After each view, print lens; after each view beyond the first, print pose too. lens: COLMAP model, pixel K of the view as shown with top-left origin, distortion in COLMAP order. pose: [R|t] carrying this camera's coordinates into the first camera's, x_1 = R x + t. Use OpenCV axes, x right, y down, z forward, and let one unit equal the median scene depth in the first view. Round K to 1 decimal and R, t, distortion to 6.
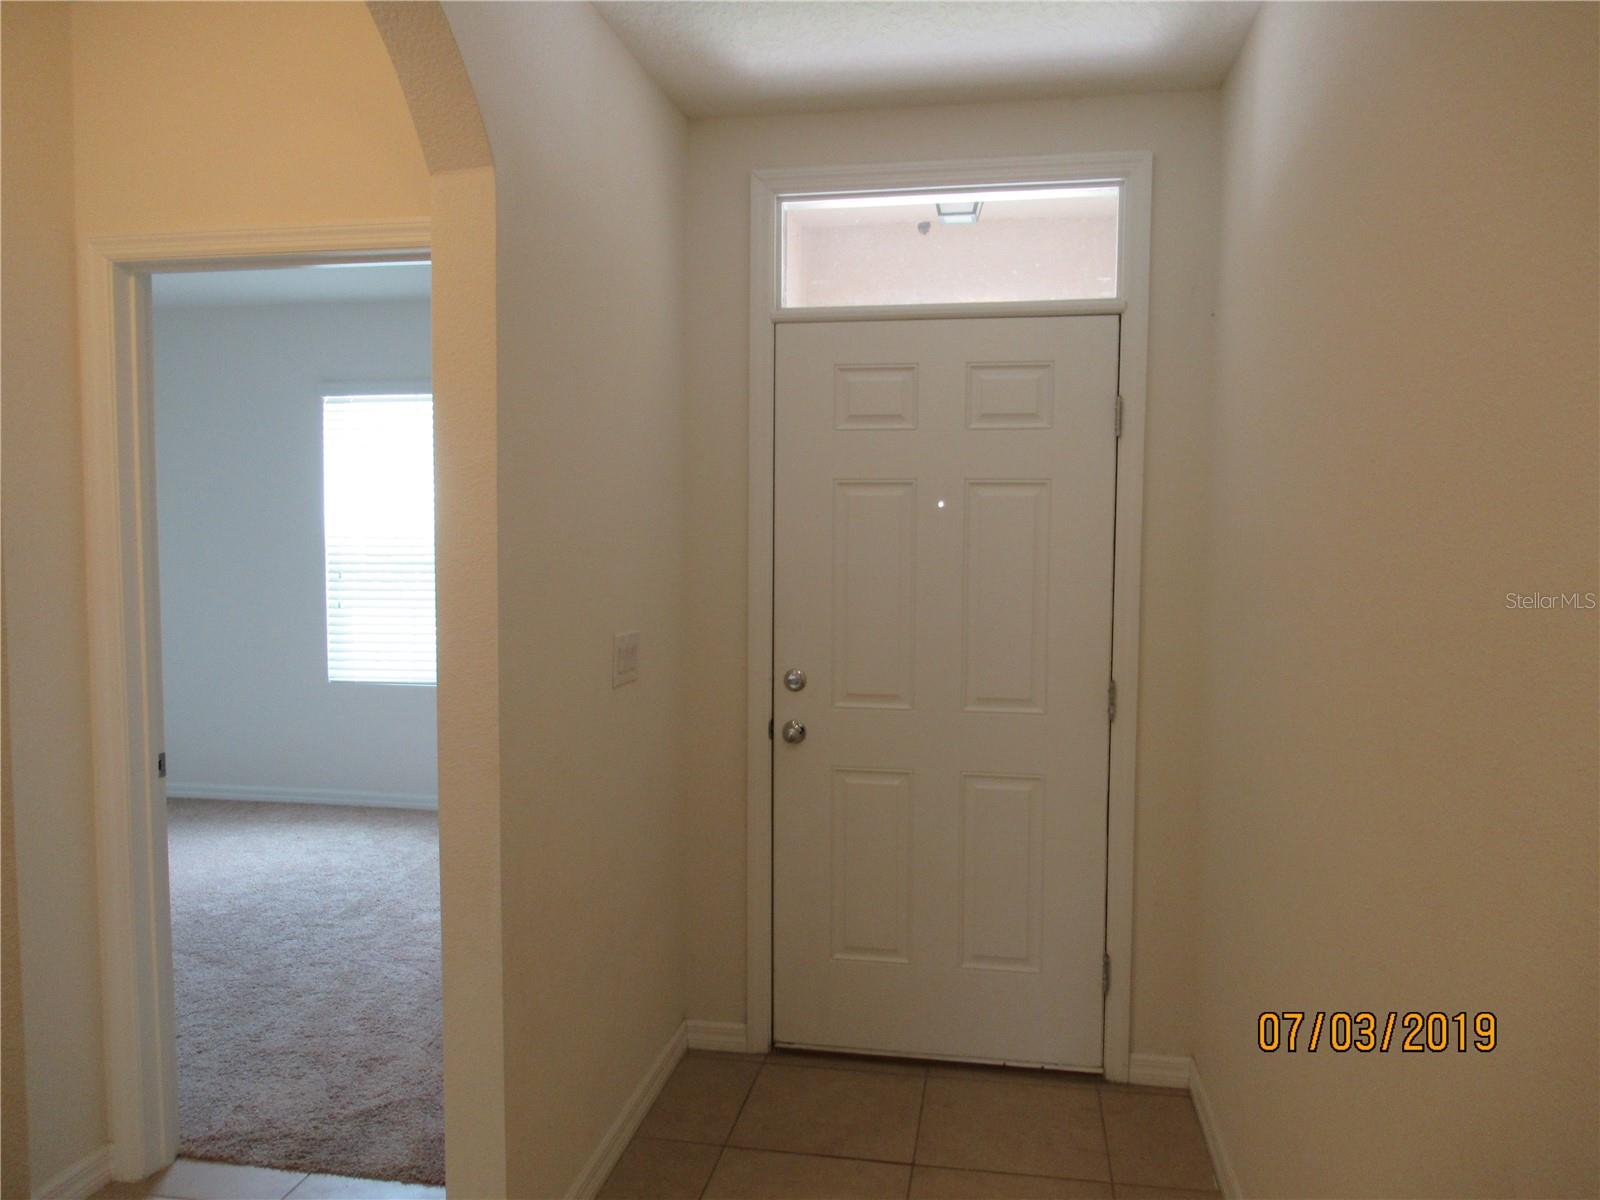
lens RADIAL K [[1197.7, 0, 797.5], [0, 1197.7, 599.3], [0, 0, 1]] dist [-0.005382, -0.008613]
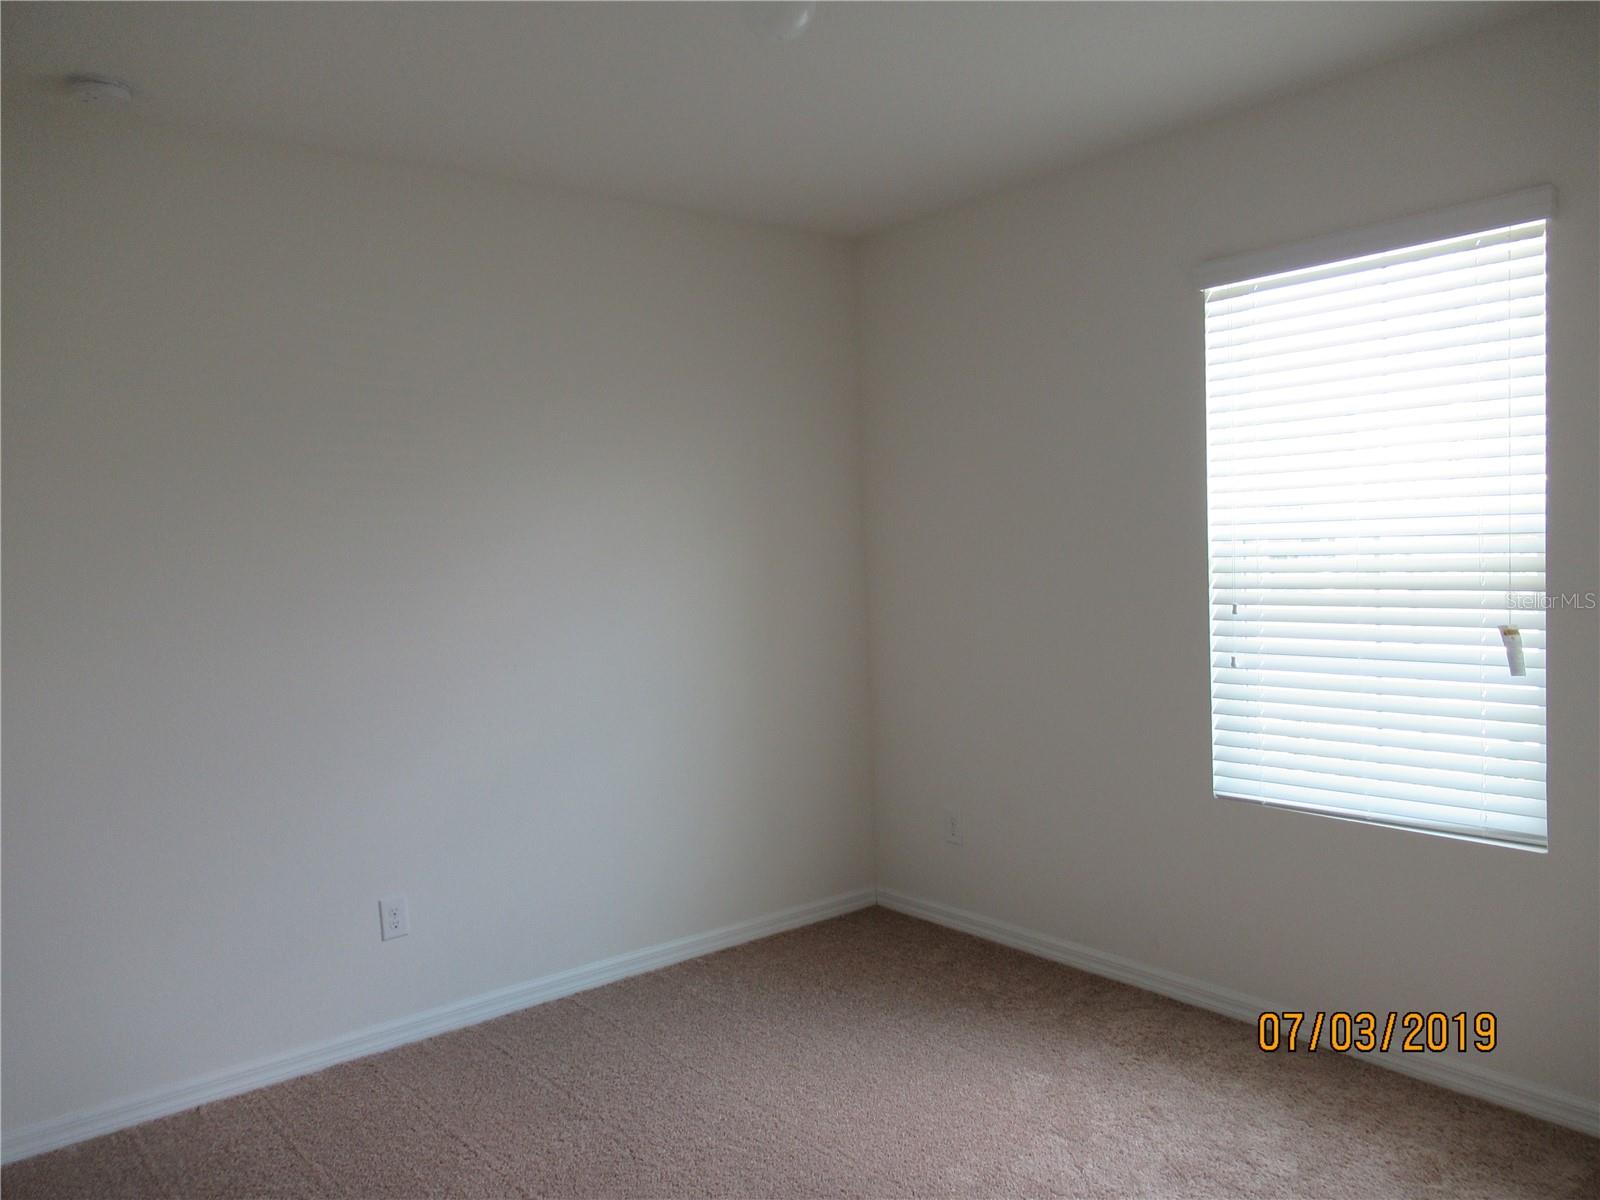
lens RADIAL K [[1197.7, 0, 798.6], [0, 1197.7, 614.6], [0, 0, 1]] dist [-0.005382, -0.008613]
pose [[0.750640, -0.001064, -0.660711, -0.169289], [-0.004057, 0.999972, -0.006220, -0.013056], [0.660699, 0.007349, 0.750615, 0.454766]]
